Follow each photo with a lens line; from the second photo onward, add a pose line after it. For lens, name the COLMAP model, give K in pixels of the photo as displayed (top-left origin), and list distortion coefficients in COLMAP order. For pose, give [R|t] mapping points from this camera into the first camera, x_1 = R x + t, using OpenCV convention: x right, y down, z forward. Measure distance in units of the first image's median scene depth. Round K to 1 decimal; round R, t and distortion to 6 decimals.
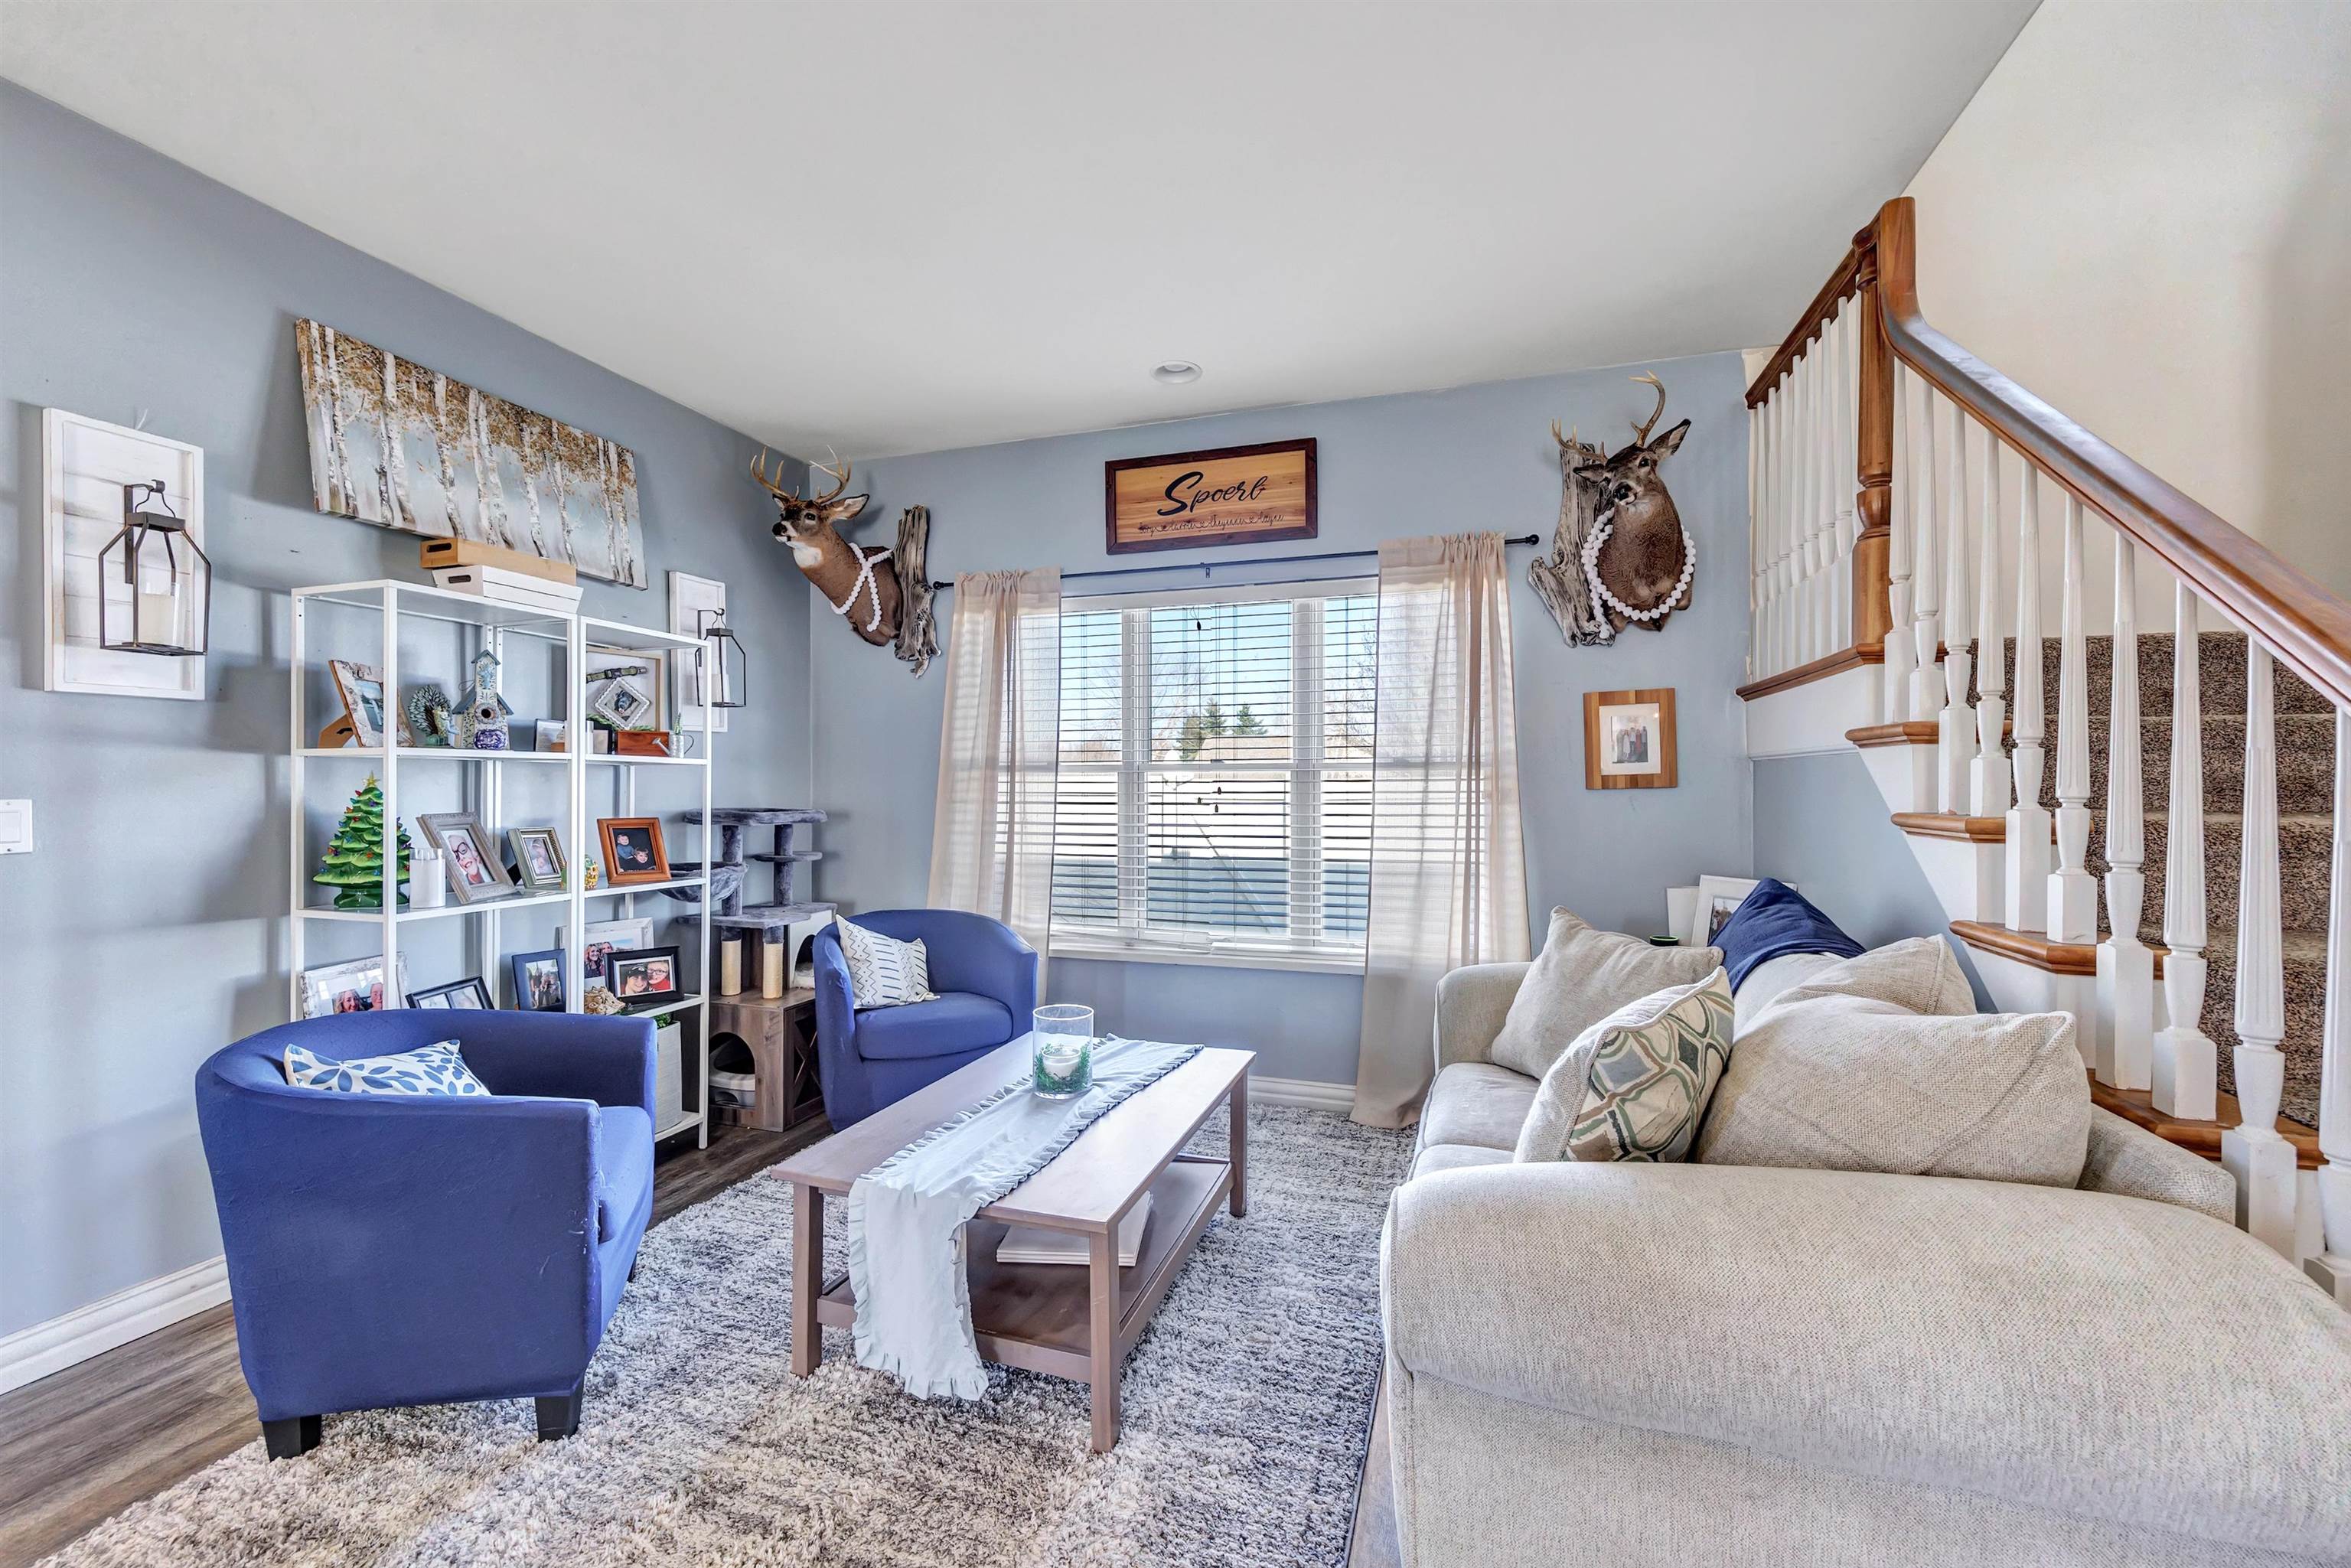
lens RADIAL K [[936.9, 0, 1169.3], [0, 936.9, 788.0], [0, 0, 1]] dist [-0.002723, 0.001767]
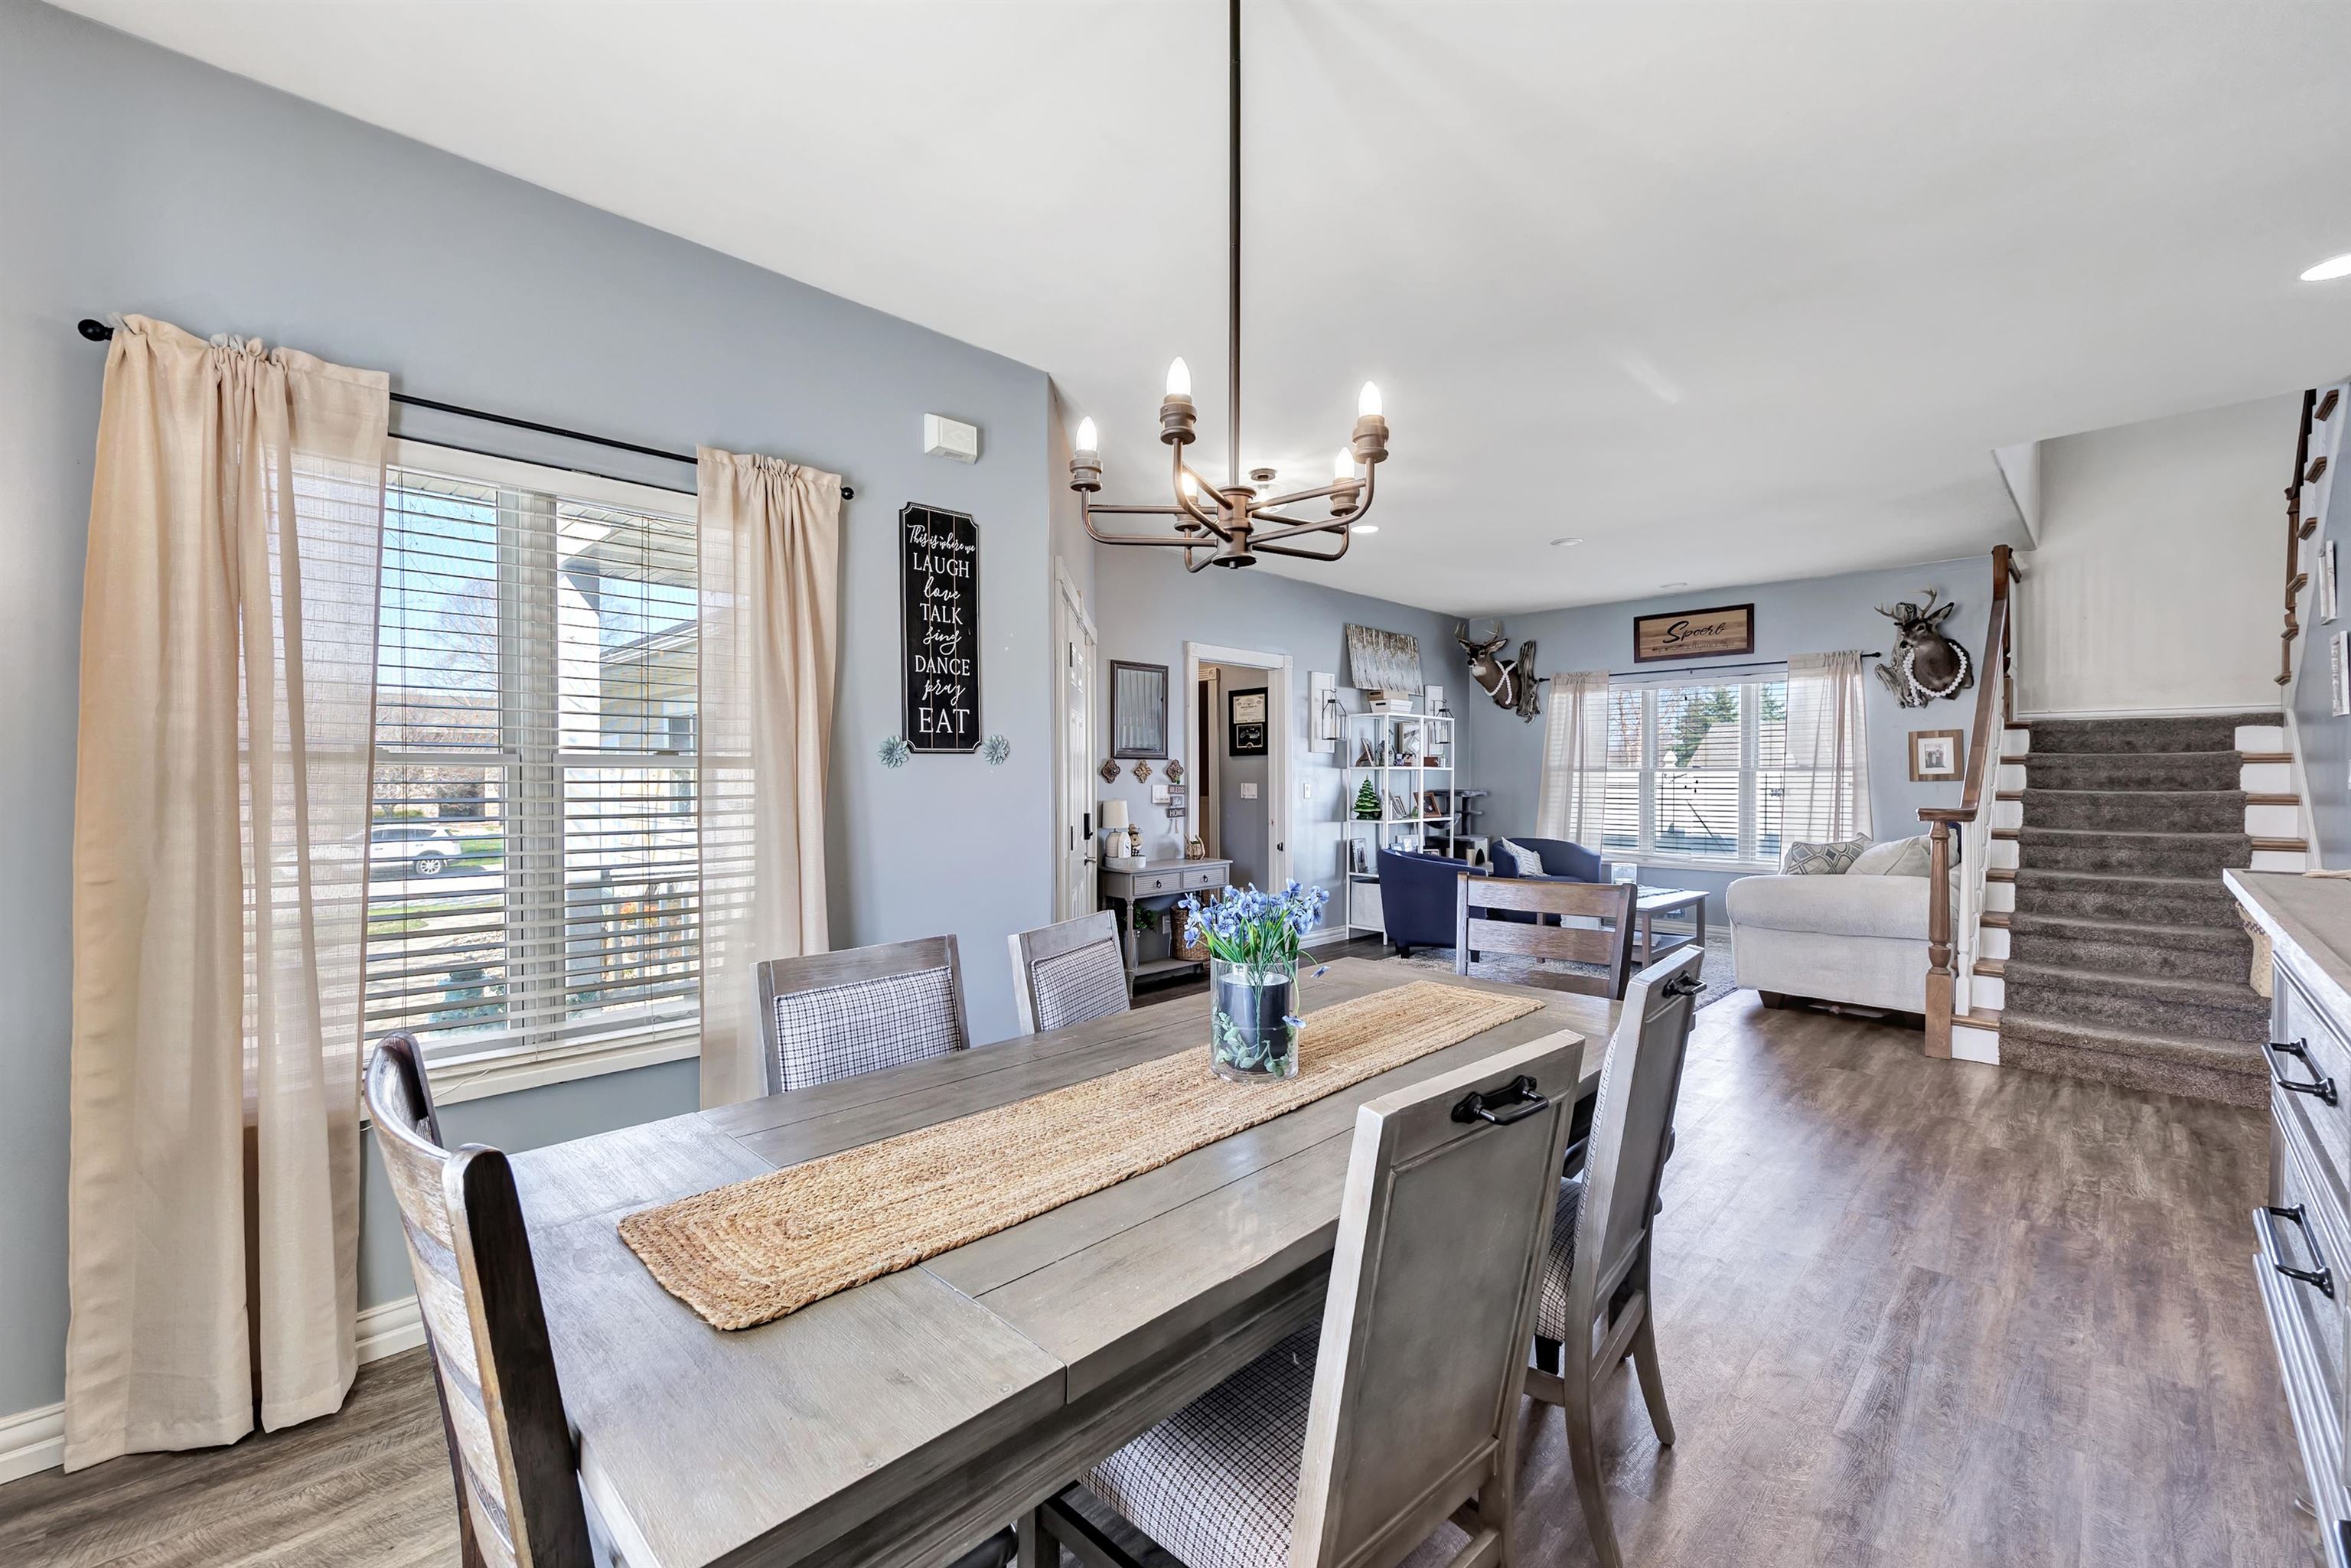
lens RADIAL K [[936.9, 0, 1193.2], [0, 936.9, 788.9], [0, 0, 1]] dist [-0.002723, 0.001767]
pose [[0.892447, 0.006461, -0.451107, -0.004663], [-0.001427, 0.999933, 0.011497, -0.003486], [0.451151, -0.009617, 0.892396, -1.435666]]
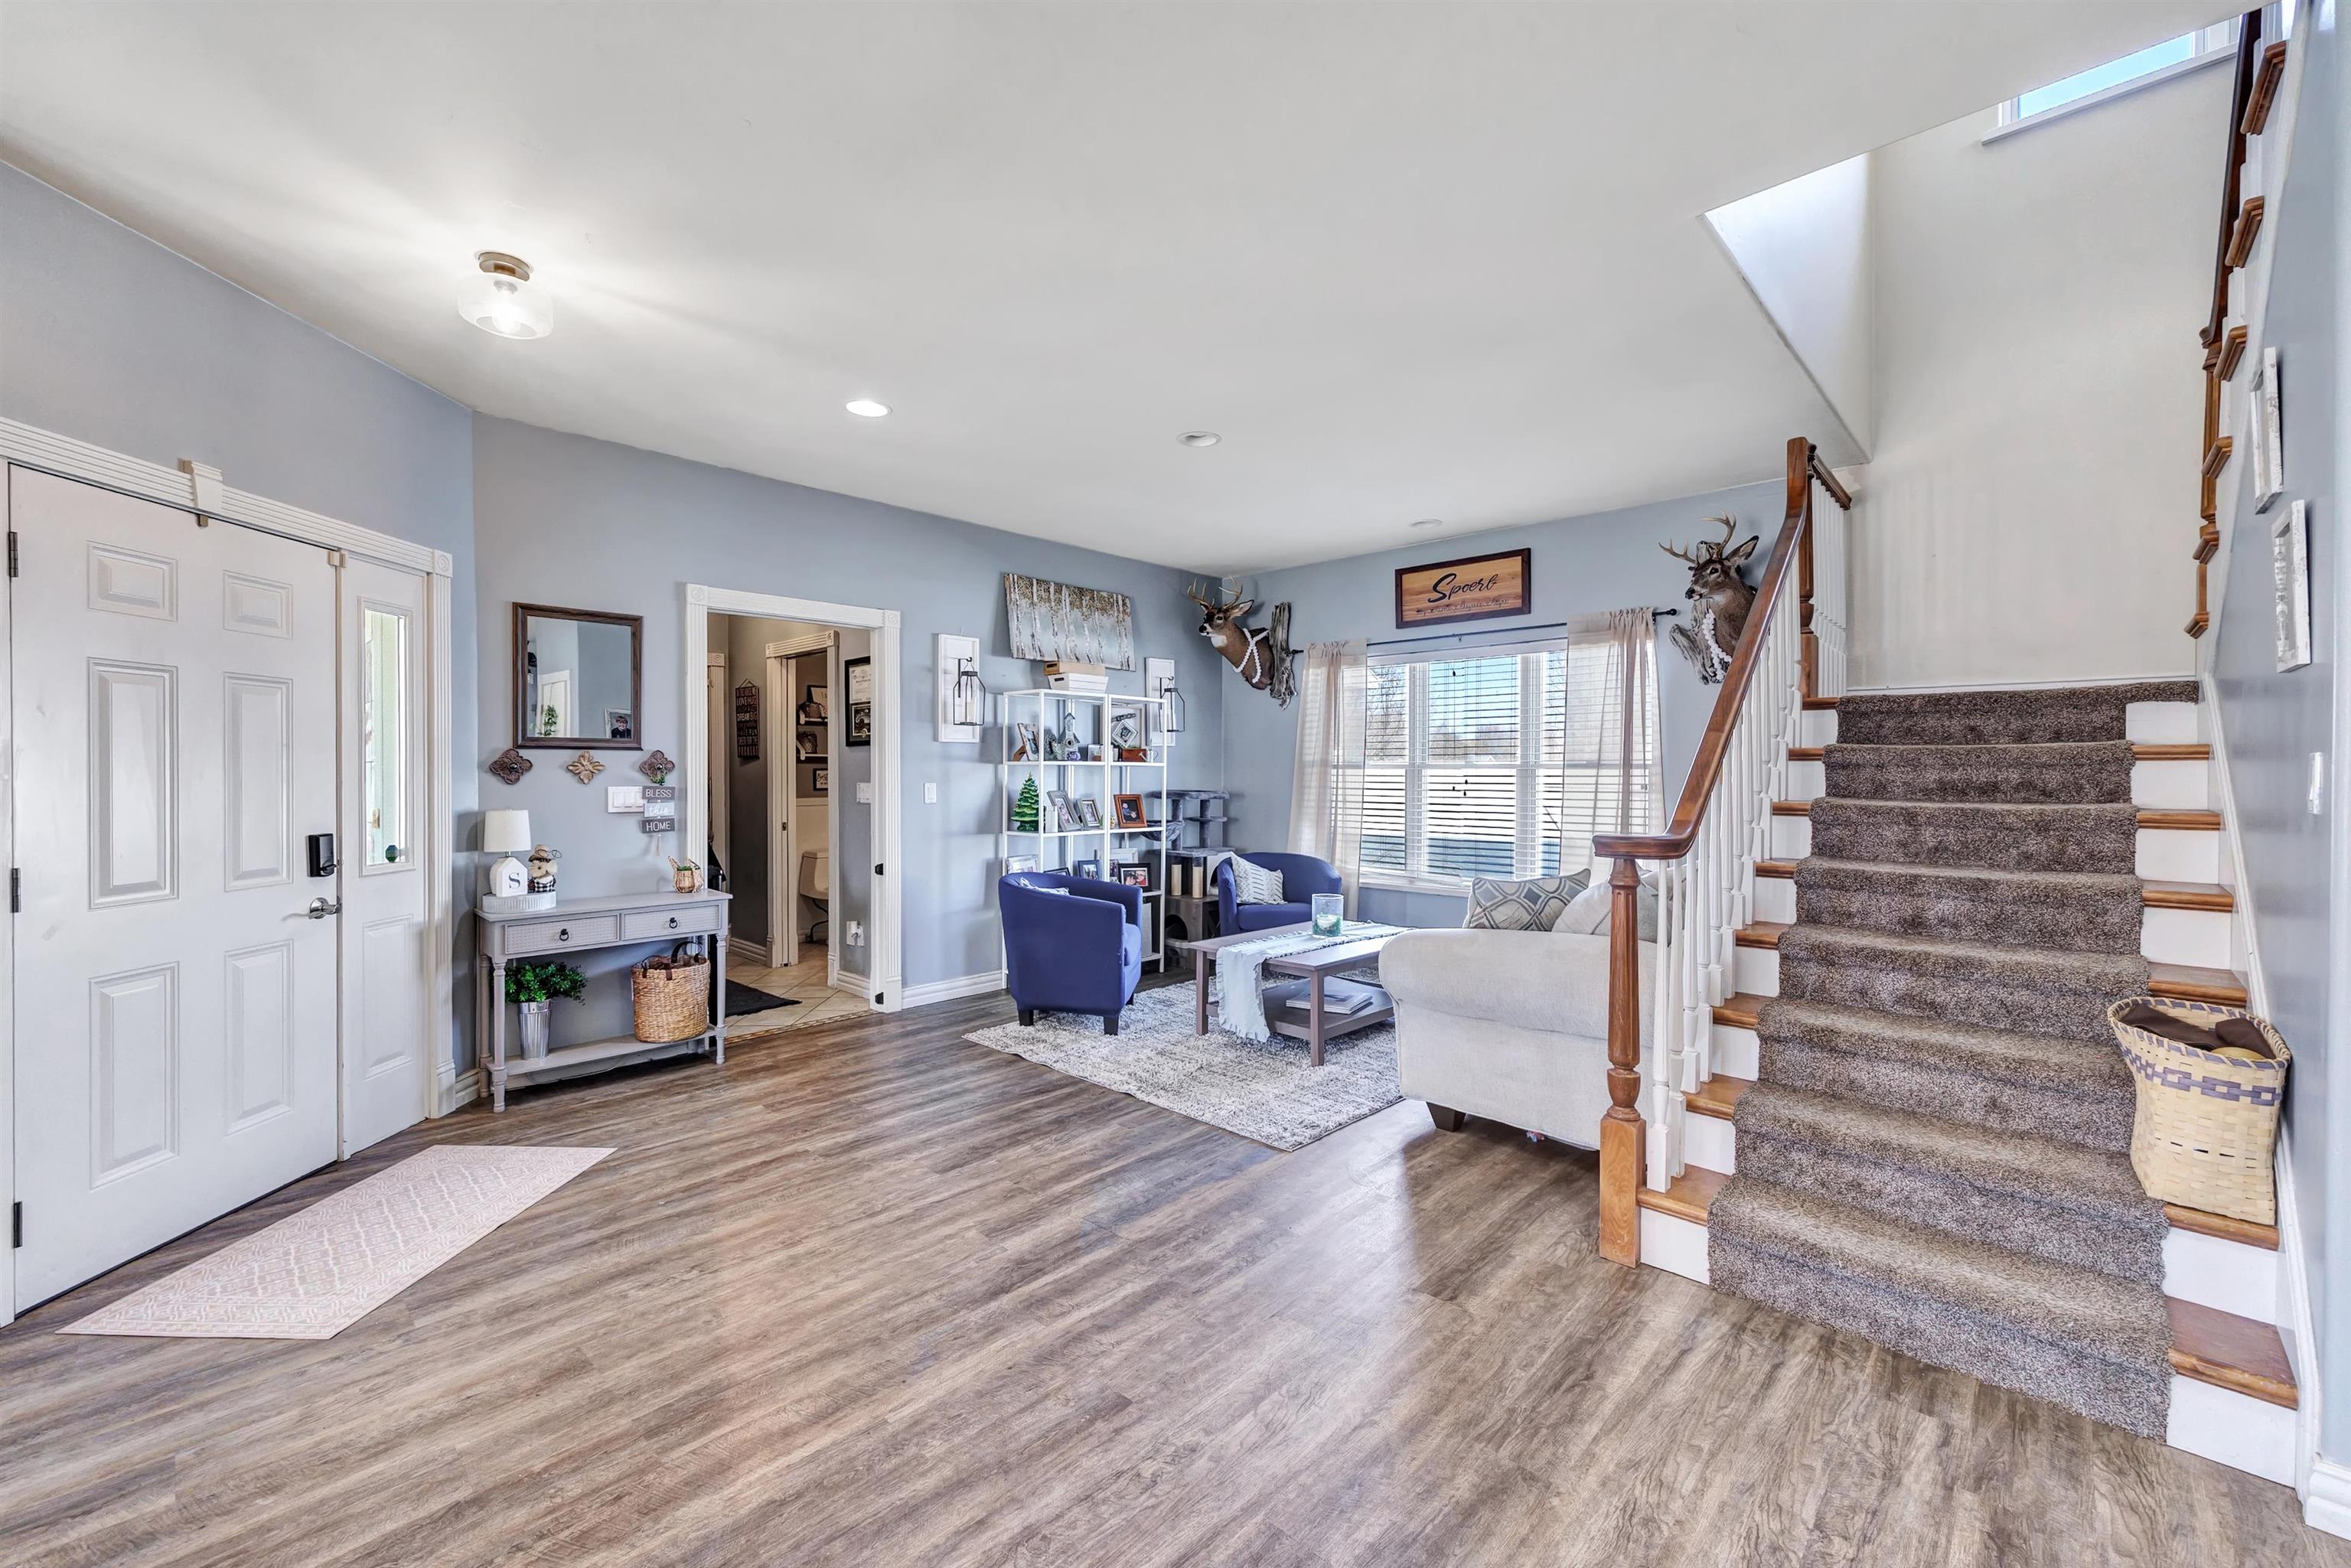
lens RADIAL K [[936.9, 0, 1175.7], [0, 936.9, 780.4], [0, 0, 1]] dist [-0.002723, 0.001767]
pose [[0.901380, 0.007561, -0.432963, 0.330855], [-0.004019, 0.999951, 0.009094, -0.013328], [0.433010, -0.006457, 0.901366, -0.665055]]
